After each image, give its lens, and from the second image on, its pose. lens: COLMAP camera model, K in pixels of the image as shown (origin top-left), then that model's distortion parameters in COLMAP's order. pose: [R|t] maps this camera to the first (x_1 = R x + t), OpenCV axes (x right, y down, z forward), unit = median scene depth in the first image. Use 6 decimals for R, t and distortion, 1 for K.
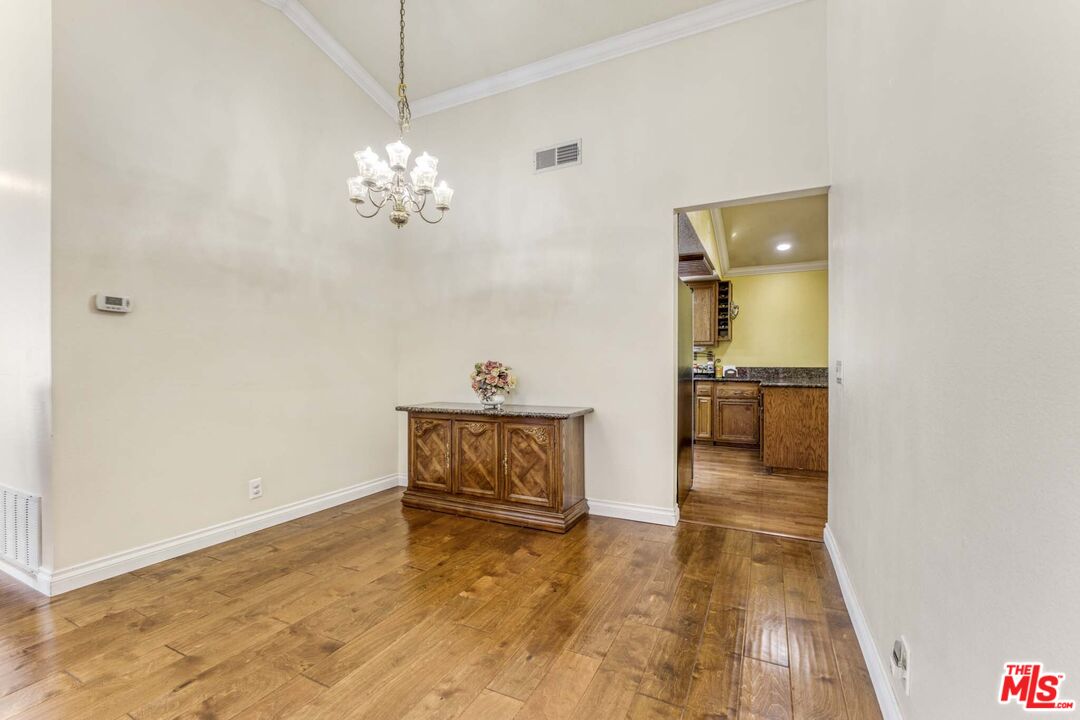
lens RADIAL K [[446.0, 0, 540.7], [0, 446.0, 364.7], [0, 0, 1]] dist [-0.018125, -0.000078]
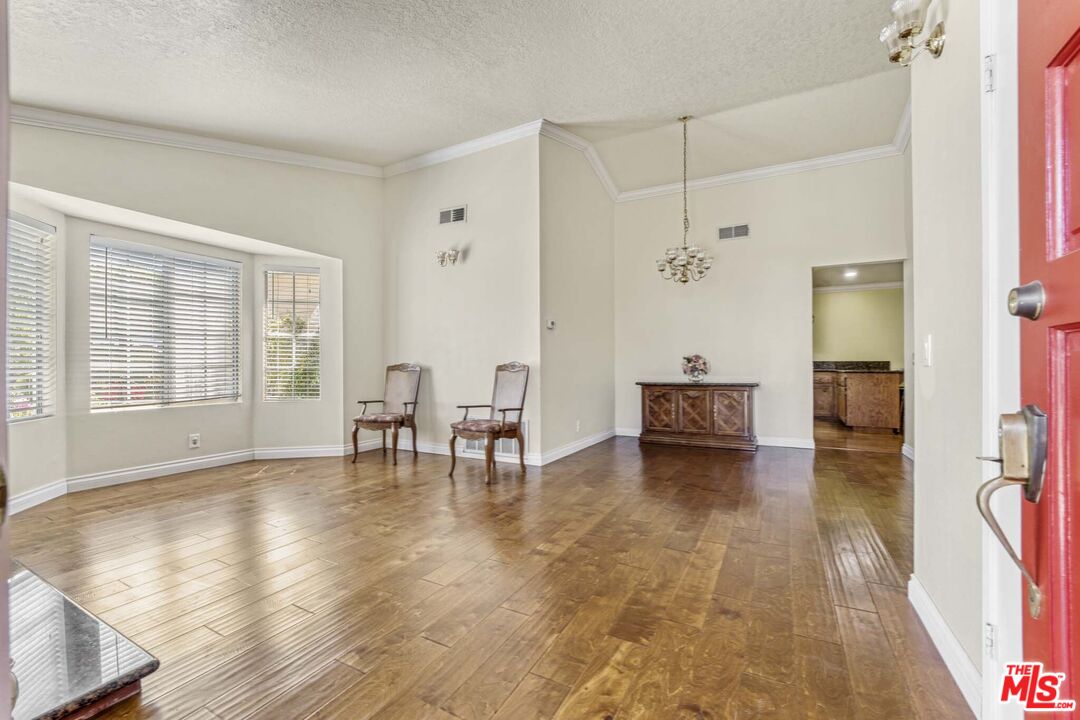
lens RADIAL K [[441.8, 0, 540.0], [0, 441.8, 360.0], [0, 0, 1]] dist [-0.025586, 0.000040]
pose [[0.999391, 0.001012, -0.034870, -0.652188], [-0.001263, 0.999974, -0.007168, 0.024616], [0.034862, 0.007208, 0.999366, -0.688417]]
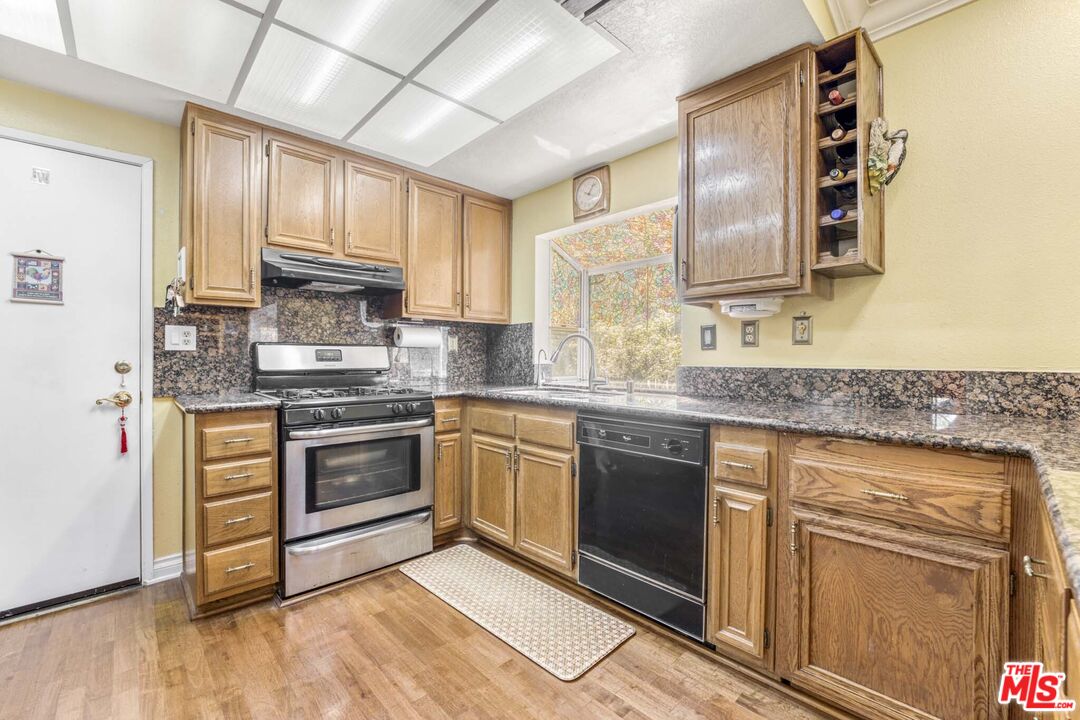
lens RADIAL K [[454.7, 0, 553.1], [0, 454.7, 352.9], [0, 0, 1]] dist [-0.021104, 0.000245]
pose [[0.943332, -0.001091, -0.331848, 0.656607], [-0.002577, 0.999940, -0.010612, -0.003121], [0.331840, 0.010865, 0.943273, 1.345422]]
